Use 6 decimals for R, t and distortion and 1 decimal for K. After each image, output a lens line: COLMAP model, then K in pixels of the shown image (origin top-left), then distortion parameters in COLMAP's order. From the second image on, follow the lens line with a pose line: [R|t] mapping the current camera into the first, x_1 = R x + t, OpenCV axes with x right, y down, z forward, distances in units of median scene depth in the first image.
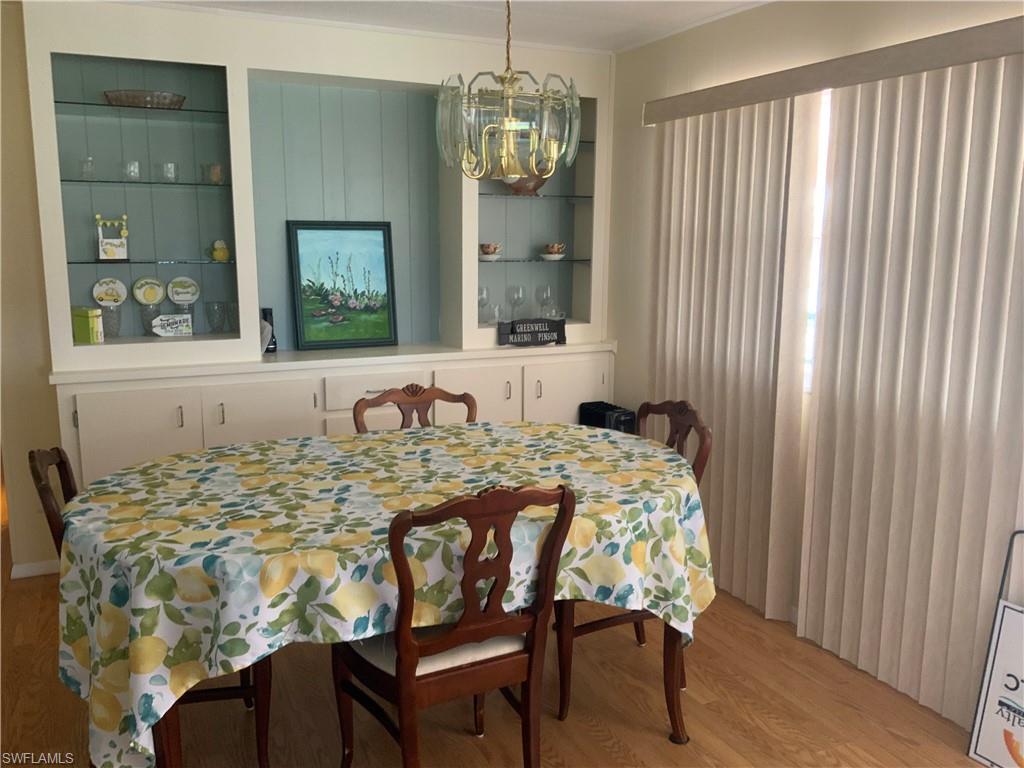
lens RADIAL K [[868.8, 0, 538.1], [0, 868.8, 382.5], [0, 0, 1]] dist [0.098348, -0.205999]
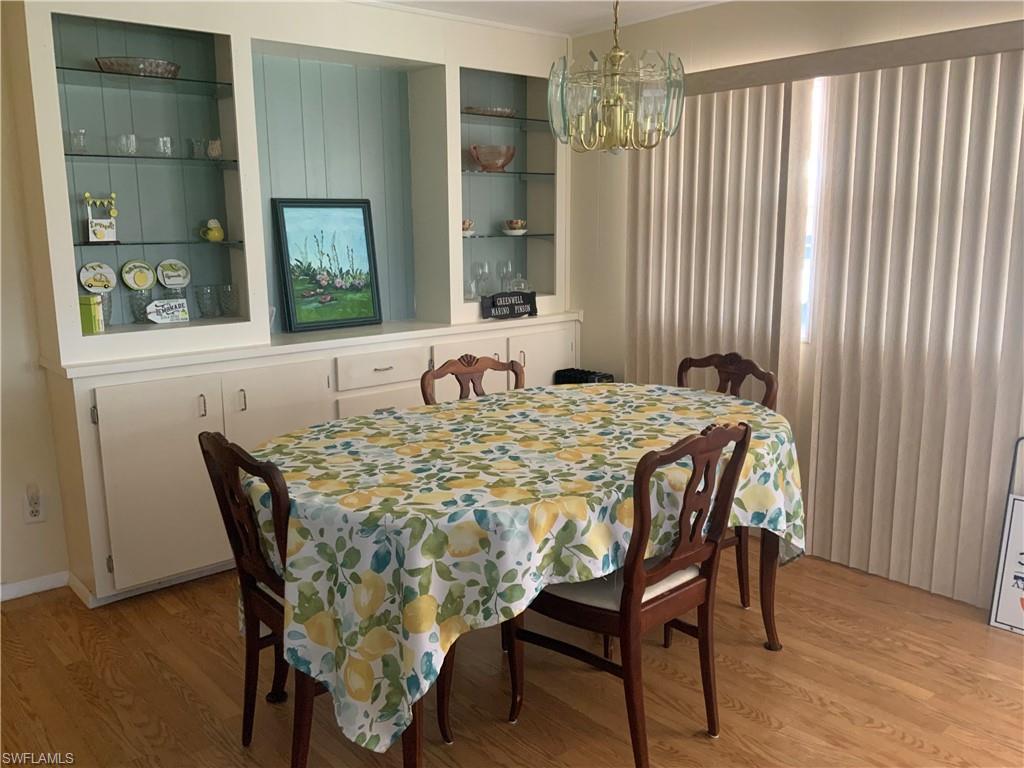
lens RADIAL K [[876.6, 0, 512.0], [0, 876.6, 384.0], [0, 0, 1]] dist [0.090126, -0.210436]
pose [[0.961298, -0.065362, 0.267646, -0.394403], [0.061802, 0.997852, 0.021714, 0.018091], [-0.268490, -0.004332, 0.963273, -0.009168]]
